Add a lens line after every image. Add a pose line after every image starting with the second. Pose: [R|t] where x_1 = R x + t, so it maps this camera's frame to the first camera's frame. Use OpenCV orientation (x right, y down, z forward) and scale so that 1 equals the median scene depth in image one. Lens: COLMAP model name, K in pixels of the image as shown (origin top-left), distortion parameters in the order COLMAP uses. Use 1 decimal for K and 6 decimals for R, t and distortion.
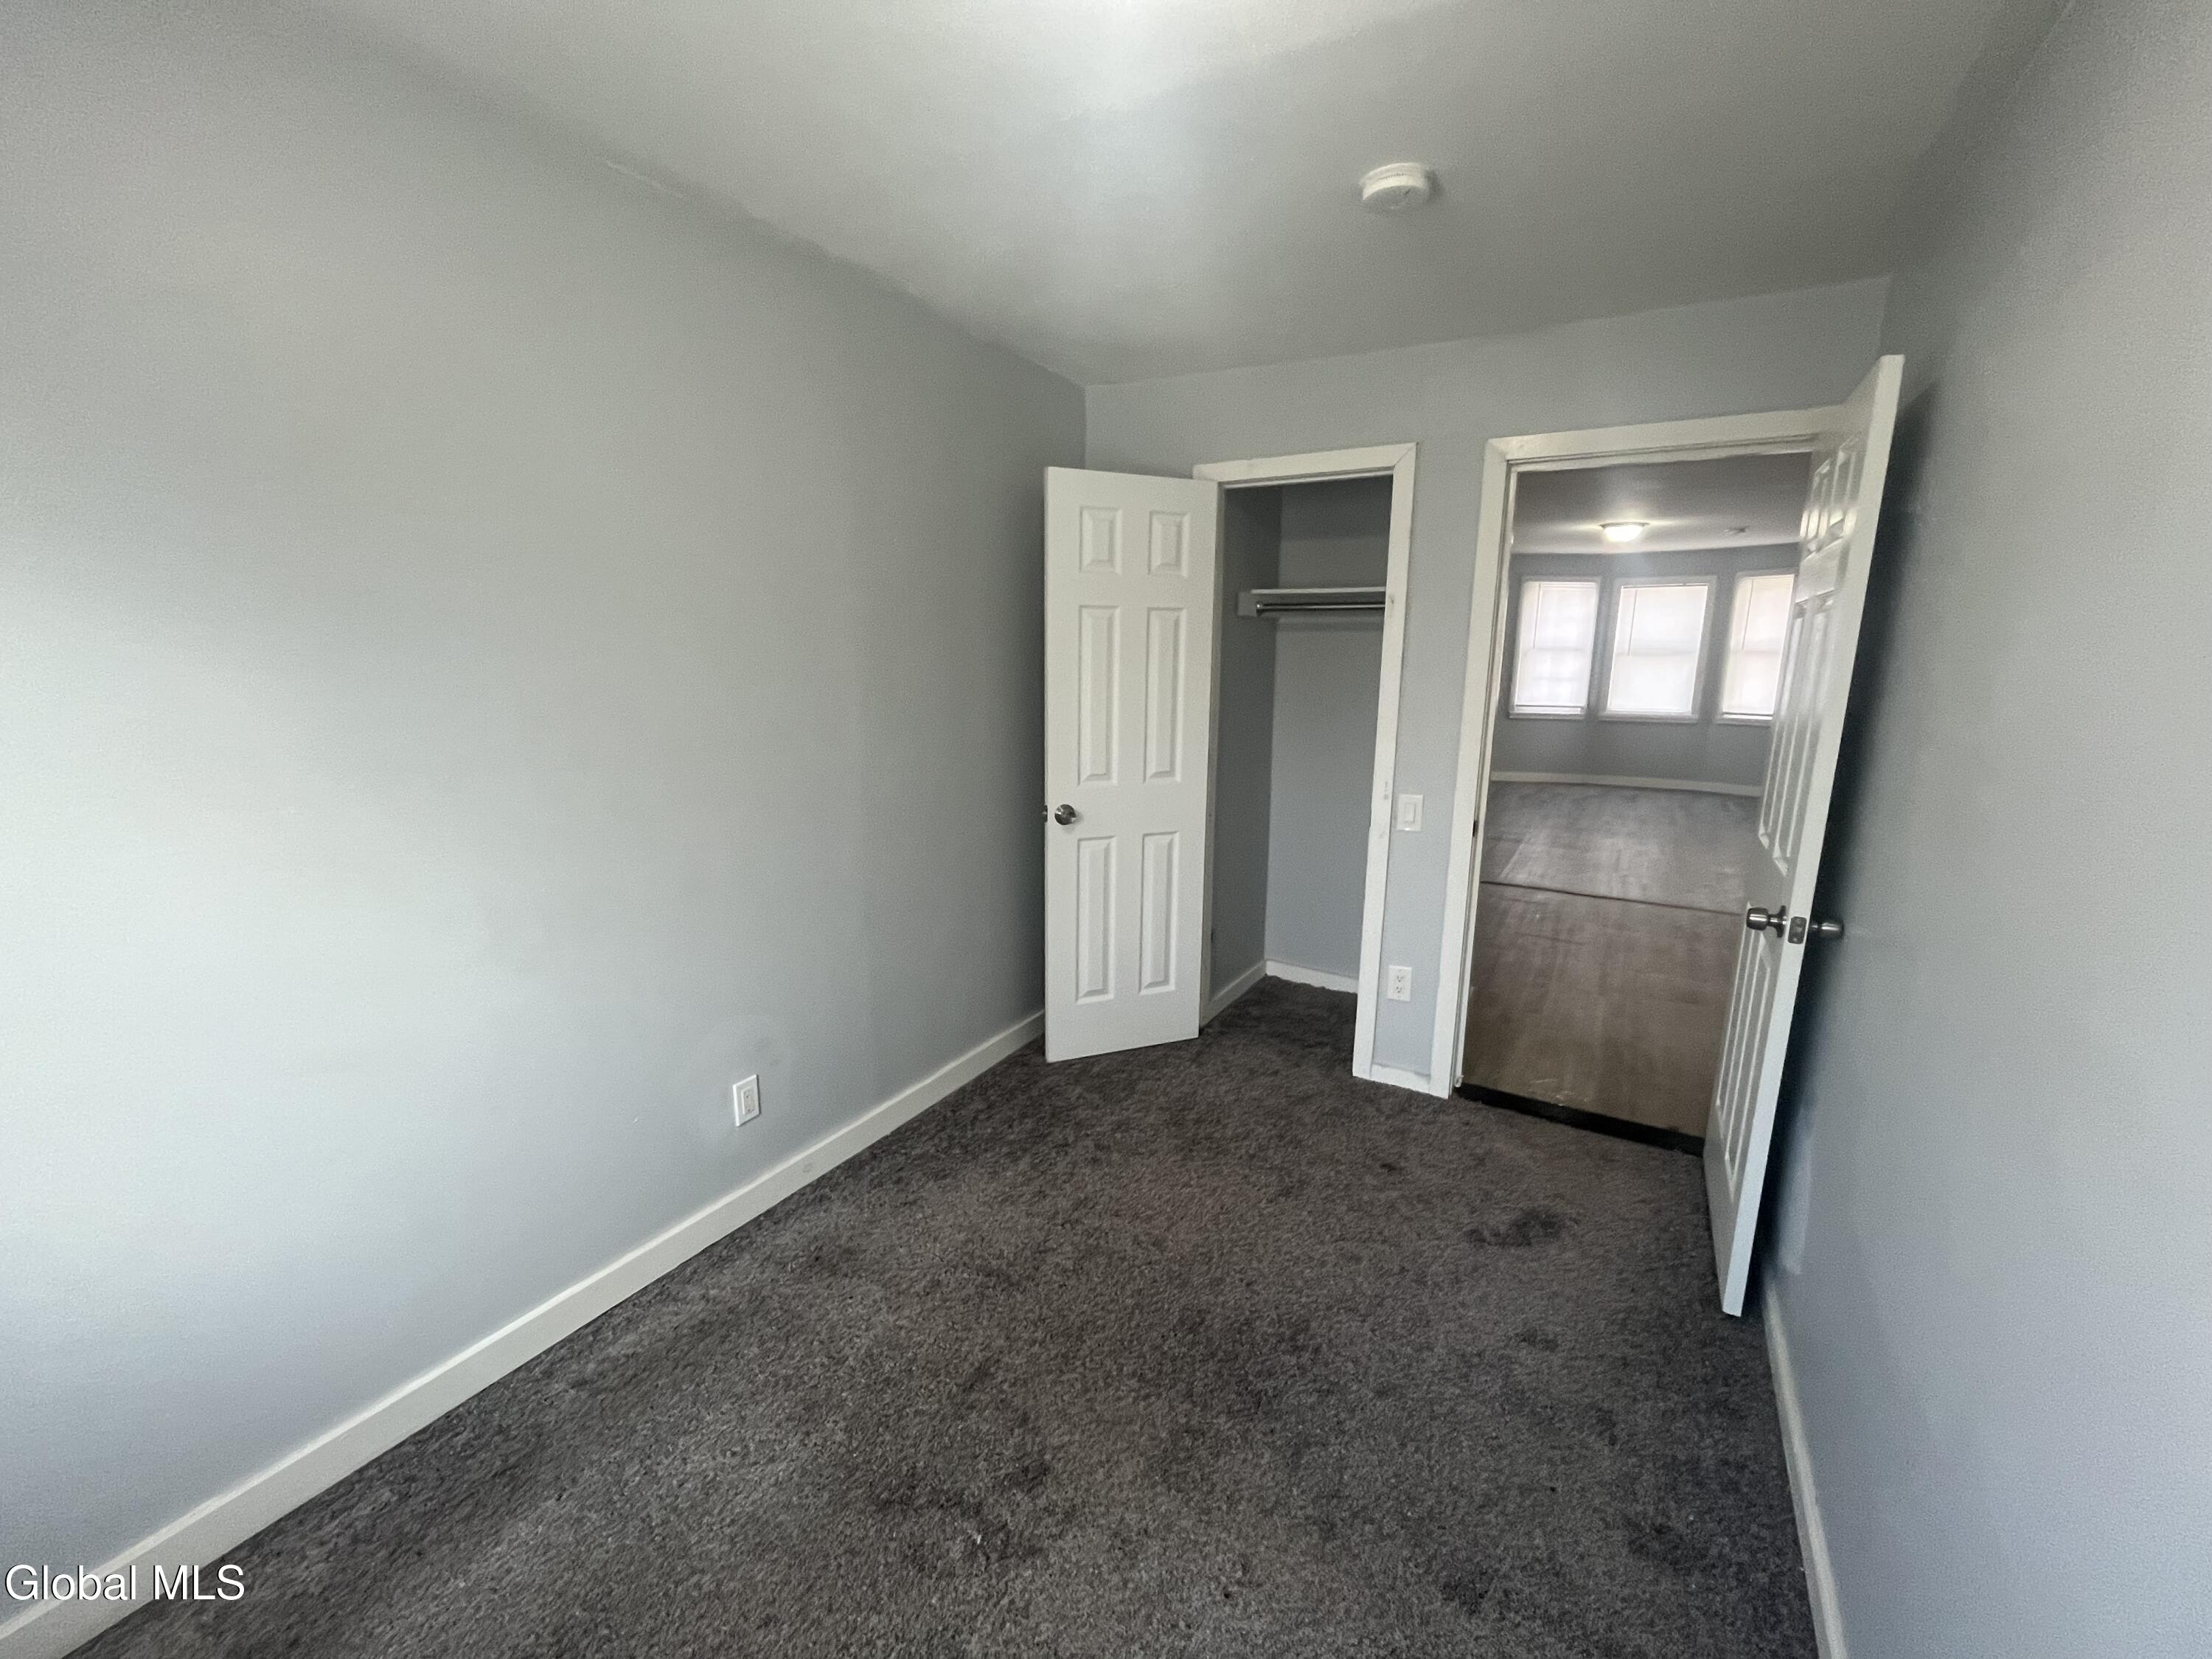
lens RADIAL K [[898.2, 0, 1114.8], [0, 898.2, 829.8], [0, 0, 1]] dist [-0.004339, 0.000117]
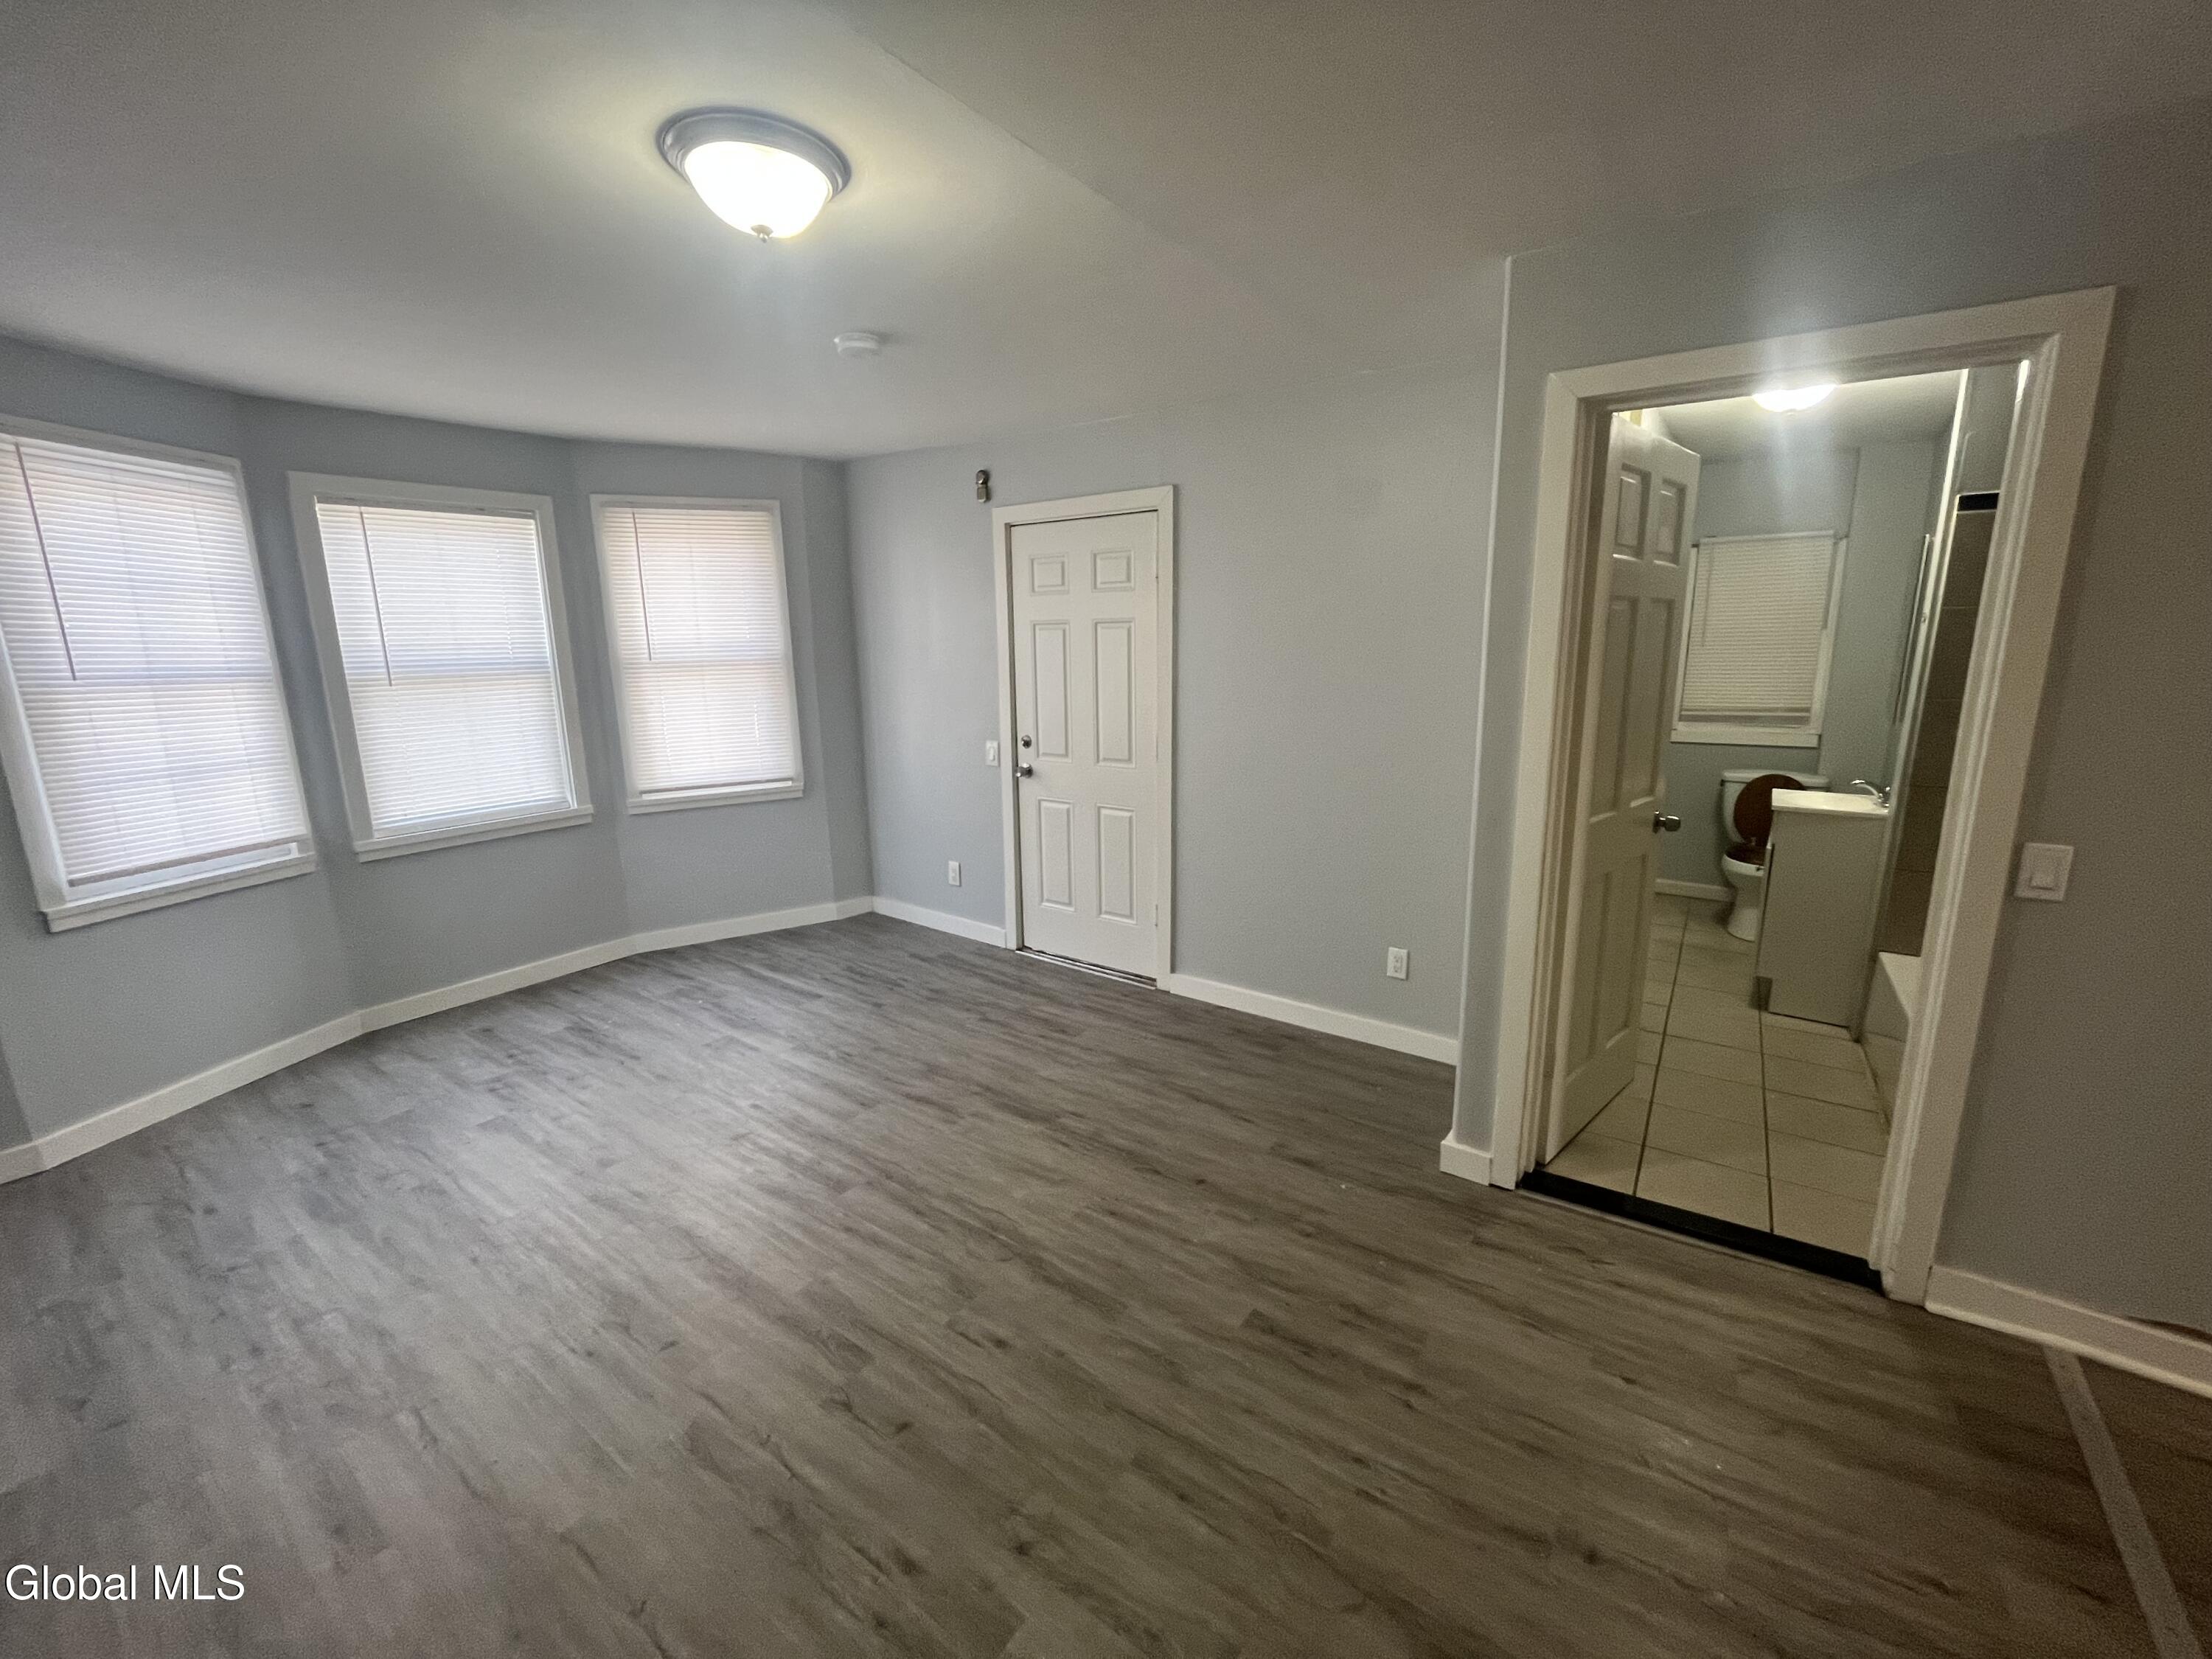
lens RADIAL K [[898.2, 0, 1110.8], [0, 898.2, 832.1], [0, 0, 1]] dist [-0.004339, 0.000117]
pose [[0.101135, -0.207696, 0.972951, 0.220874], [0.224001, 0.957608, 0.181137, -0.136620], [-0.969327, 0.199623, 0.143372, 0.667598]]
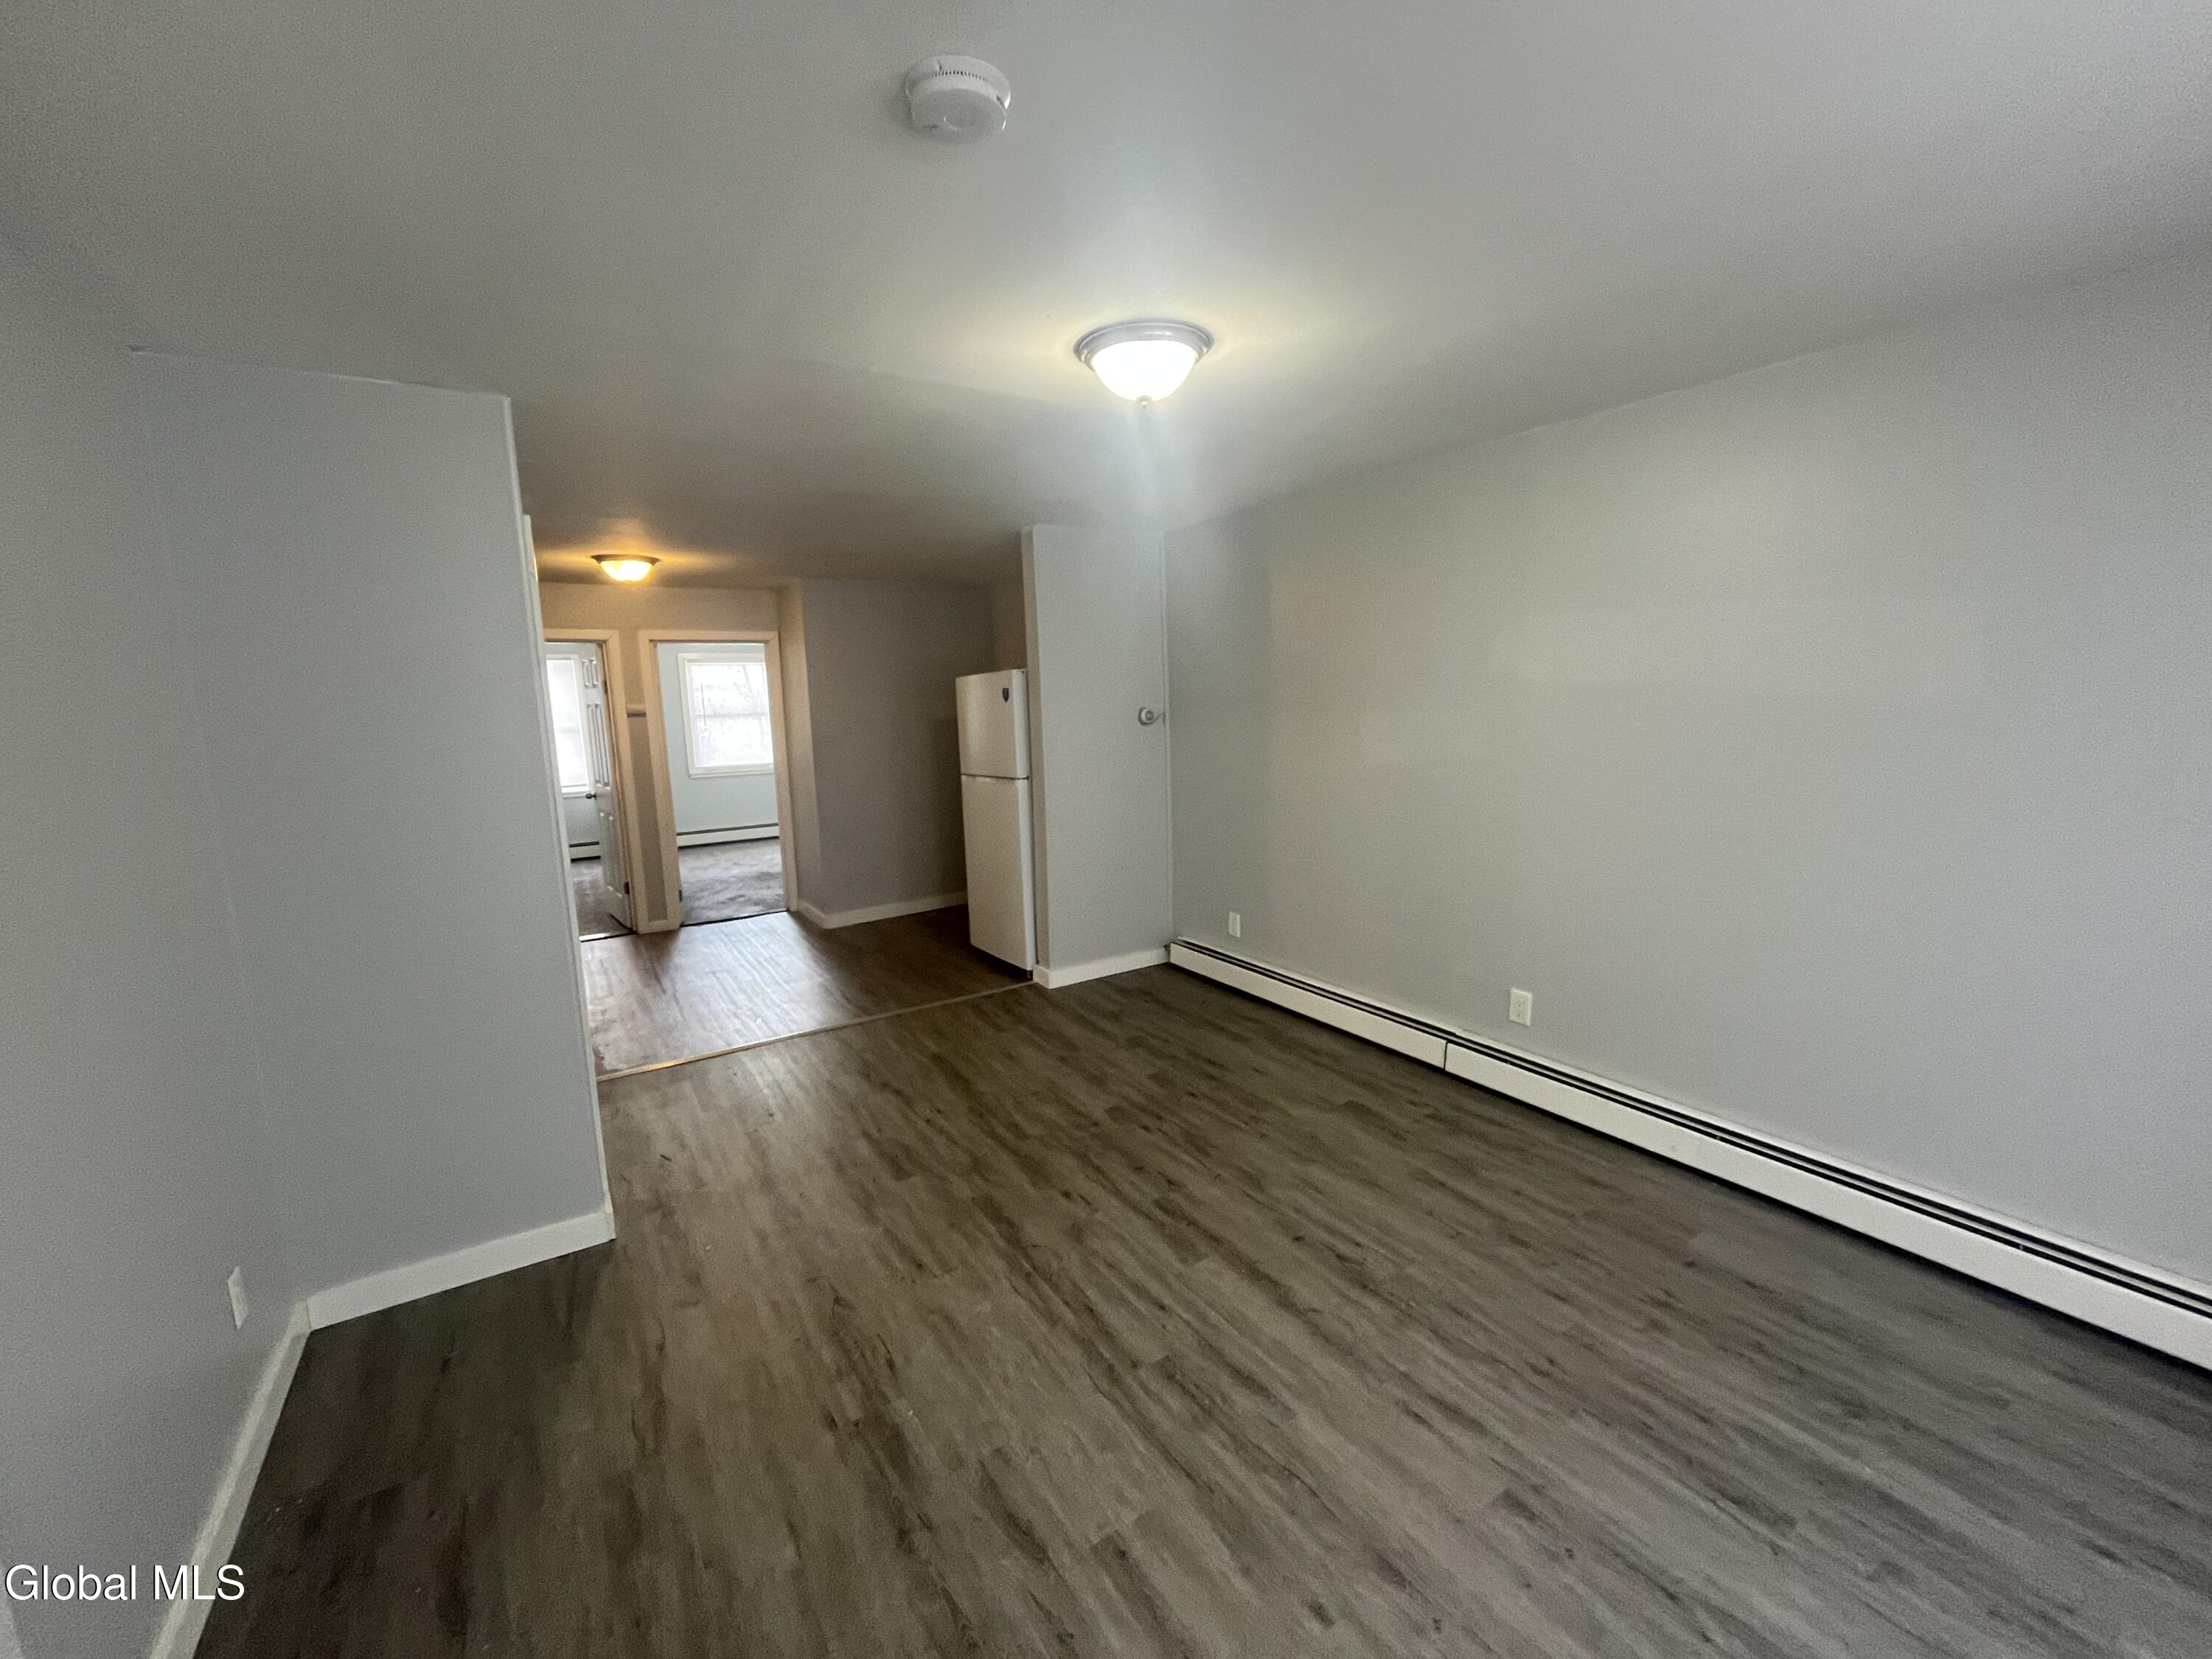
lens RADIAL K [[898.2, 0, 1114.7], [0, 898.2, 827.8], [0, 0, 1]] dist [-0.004339, 0.000117]
pose [[-0.453629, 0.141827, -0.879833, 0.645829], [-0.160153, 0.958210, 0.237033, -0.183766], [0.876682, 0.248433, -0.411958, 0.857670]]
